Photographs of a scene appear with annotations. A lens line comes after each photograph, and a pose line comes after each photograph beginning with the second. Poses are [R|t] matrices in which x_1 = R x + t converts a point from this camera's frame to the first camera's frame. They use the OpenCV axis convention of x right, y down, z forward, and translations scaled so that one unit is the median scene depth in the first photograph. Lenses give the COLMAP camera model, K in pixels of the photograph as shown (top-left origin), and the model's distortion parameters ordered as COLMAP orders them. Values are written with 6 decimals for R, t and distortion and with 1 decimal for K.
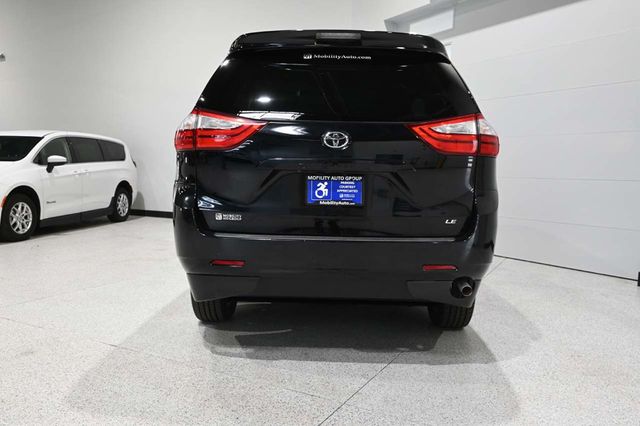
lens RADIAL K [[510.1, 0, 320.0], [0, 510.1, 213.0], [0, 0, 1]] dist [0.001664, 0.000248]
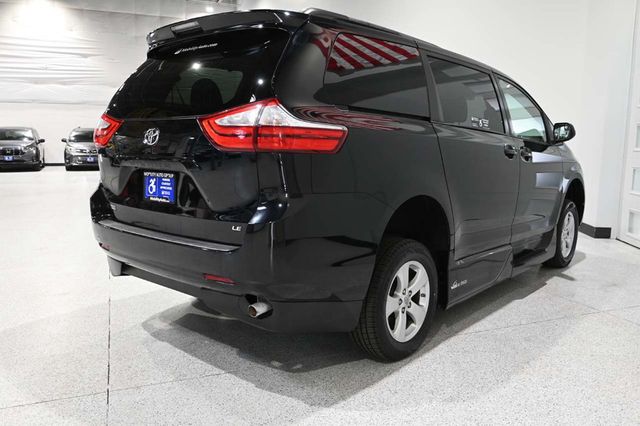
lens RADIAL K [[510.1, 0, 320.0], [0, 510.1, 213.0], [0, 0, 1]] dist [0.001664, 0.000248]
pose [[0.769063, 0.073320, -0.634953, 0.914059], [-0.040389, 0.996988, 0.066205, -0.072473], [0.637895, -0.025270, 0.769708, 0.427018]]
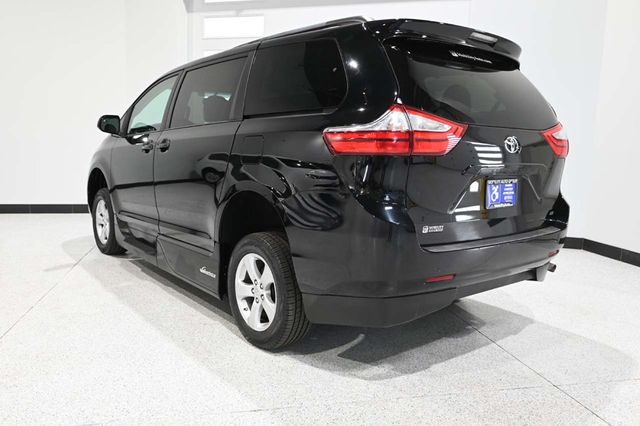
lens RADIAL K [[510.1, 0, 320.0], [0, 510.1, 213.0], [0, 0, 1]] dist [0.001664, 0.000248]
pose [[0.759473, -0.084543, 0.645022, -0.929170], [0.033258, 0.995269, 0.091289, -0.111470], [-0.649688, -0.047880, 0.758692, 0.448099]]
